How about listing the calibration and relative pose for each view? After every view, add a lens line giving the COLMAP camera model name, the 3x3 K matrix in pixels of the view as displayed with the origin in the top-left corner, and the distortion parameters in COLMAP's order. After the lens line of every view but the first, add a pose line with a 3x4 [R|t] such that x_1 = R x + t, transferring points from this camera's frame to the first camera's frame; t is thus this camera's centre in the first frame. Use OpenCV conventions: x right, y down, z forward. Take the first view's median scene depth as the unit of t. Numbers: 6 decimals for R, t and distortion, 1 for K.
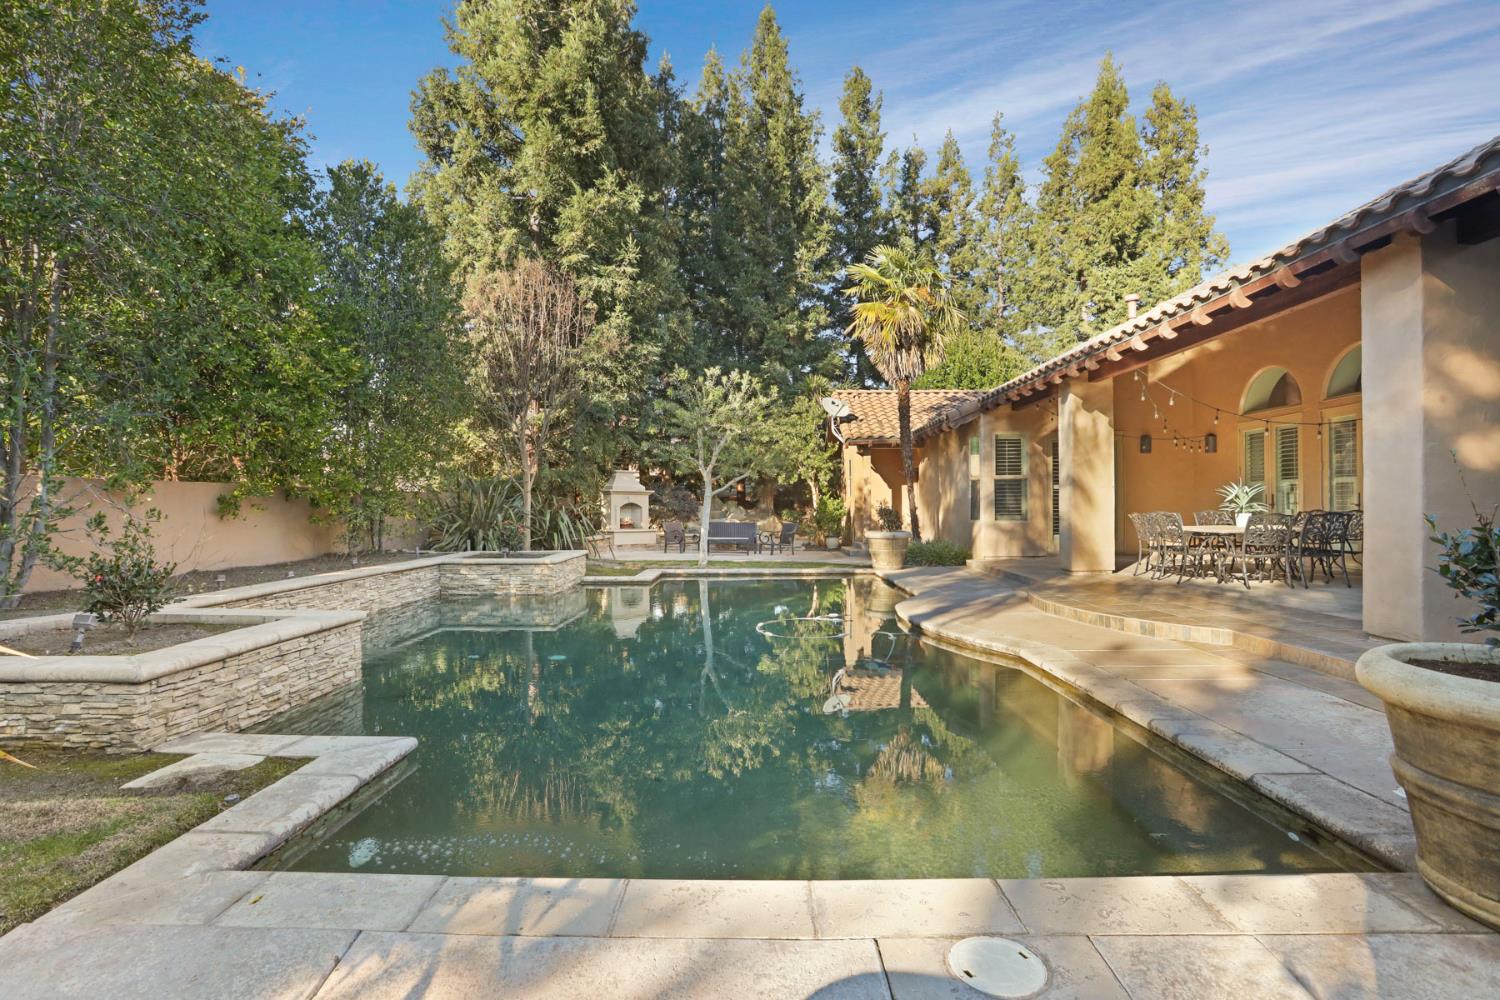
lens RADIAL K [[731.0, 0, 749.9], [0, 731.0, 497.2], [0, 0, 1]] dist [-0.028630, 0.001330]
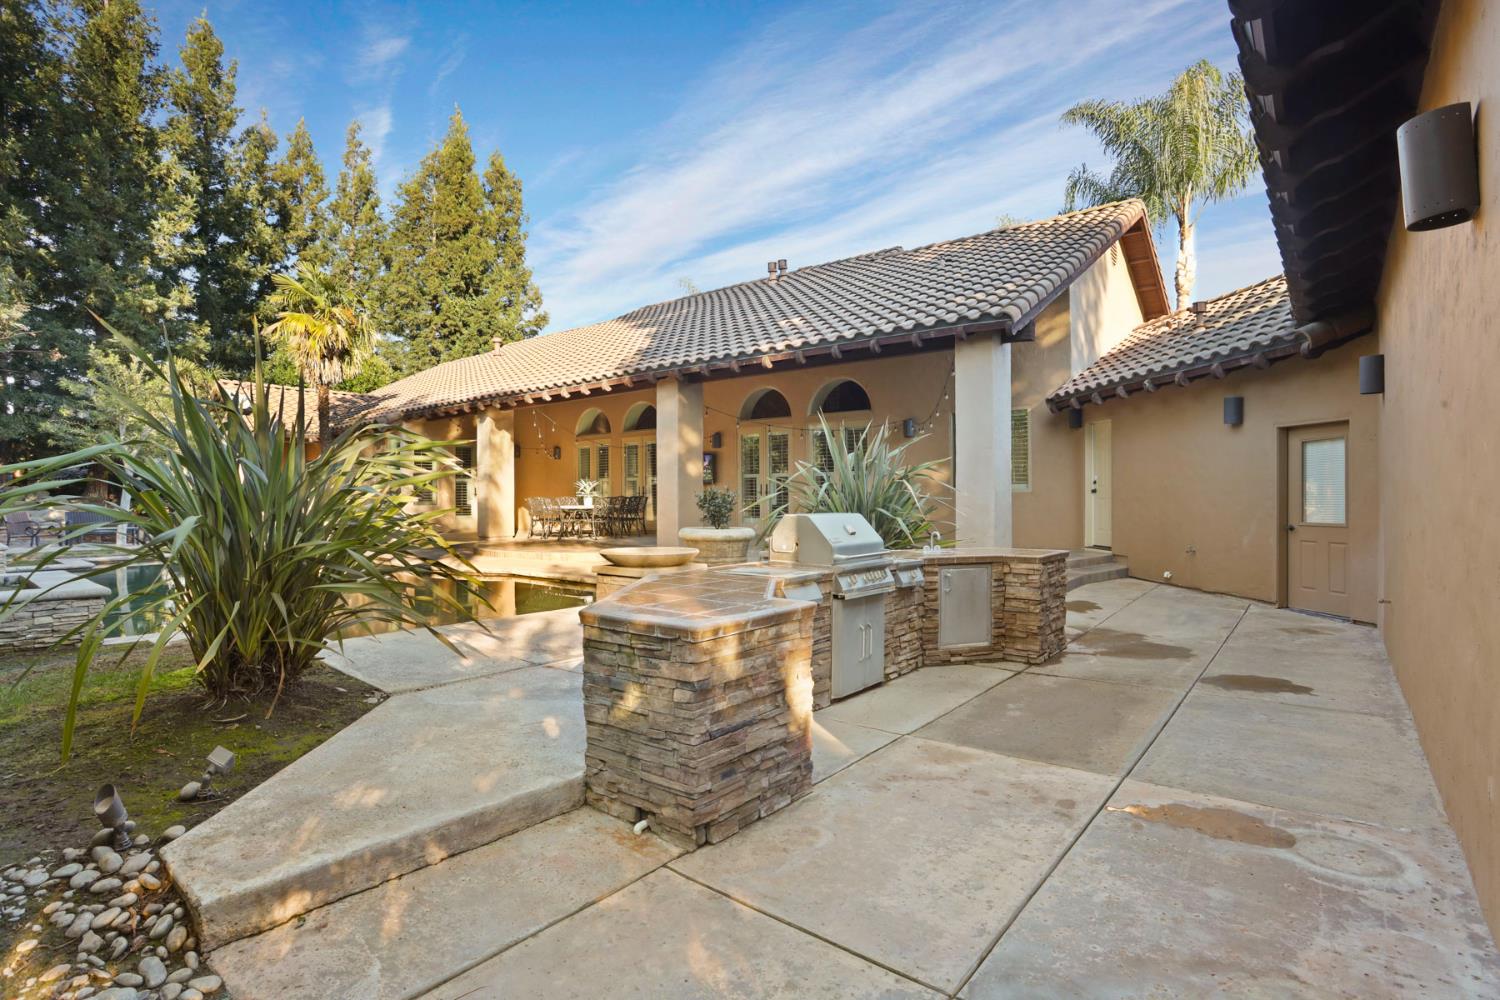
lens RADIAL K [[731.0, 0, 750.8], [0, 731.0, 497.1], [0, 0, 1]] dist [-0.028630, 0.001330]
pose [[0.620860, -0.000418, 0.783921, -0.145521], [-0.004392, 0.999982, 0.004012, 0.004176], [-0.783909, -0.005934, 0.620847, -0.125539]]
